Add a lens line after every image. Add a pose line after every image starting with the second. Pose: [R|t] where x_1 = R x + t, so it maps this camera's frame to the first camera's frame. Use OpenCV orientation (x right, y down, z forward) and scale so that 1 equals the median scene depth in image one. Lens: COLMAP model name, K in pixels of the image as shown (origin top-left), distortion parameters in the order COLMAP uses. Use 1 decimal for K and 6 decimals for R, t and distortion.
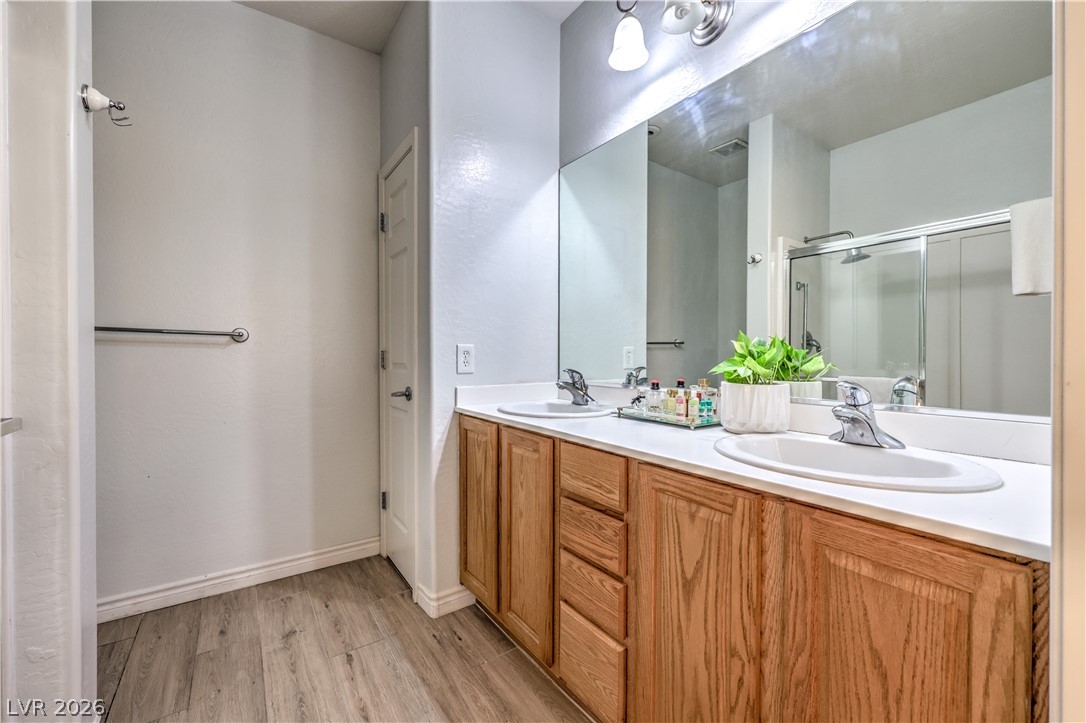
lens RADIAL K [[440.3, 0, 549.2], [0, 440.3, 357.2], [0, 0, 1]] dist [-0.006624, -0.000026]
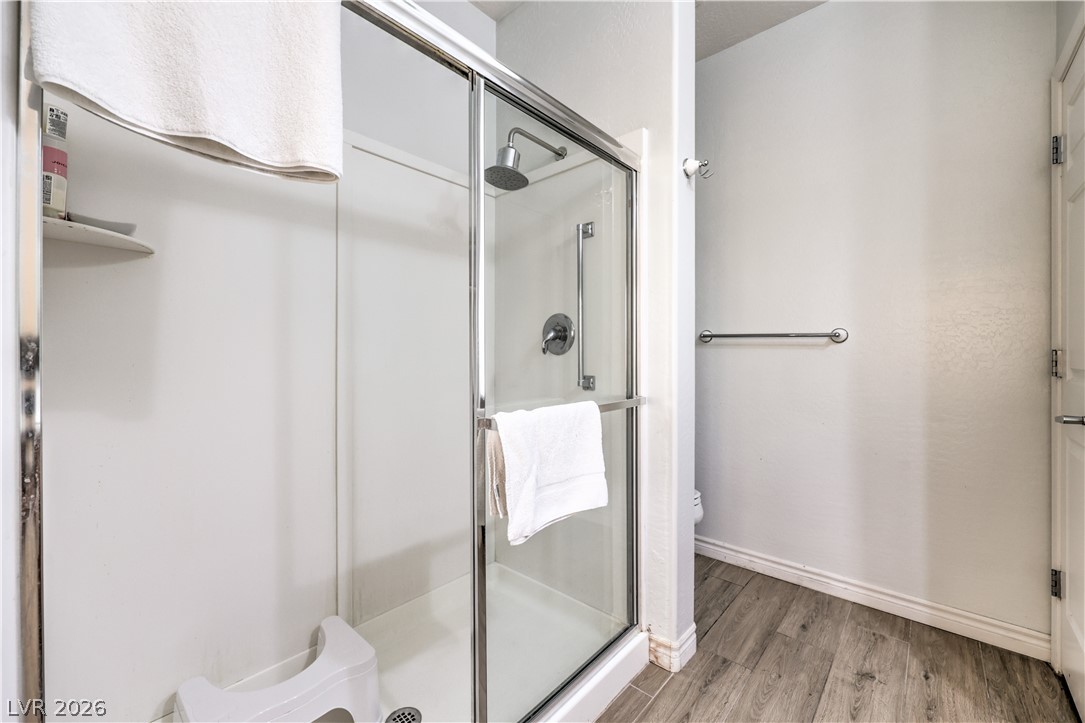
lens RADIAL K [[437.4, 0, 535.4], [0, 437.4, 356.4], [0, 0, 1]] dist [0.000404, 0.000141]
pose [[0.207672, 0.001460, -0.978197, 0.110174], [-0.005889, 0.999983, 0.000242, -0.000646], [0.978181, 0.005711, 0.207677, 0.150919]]
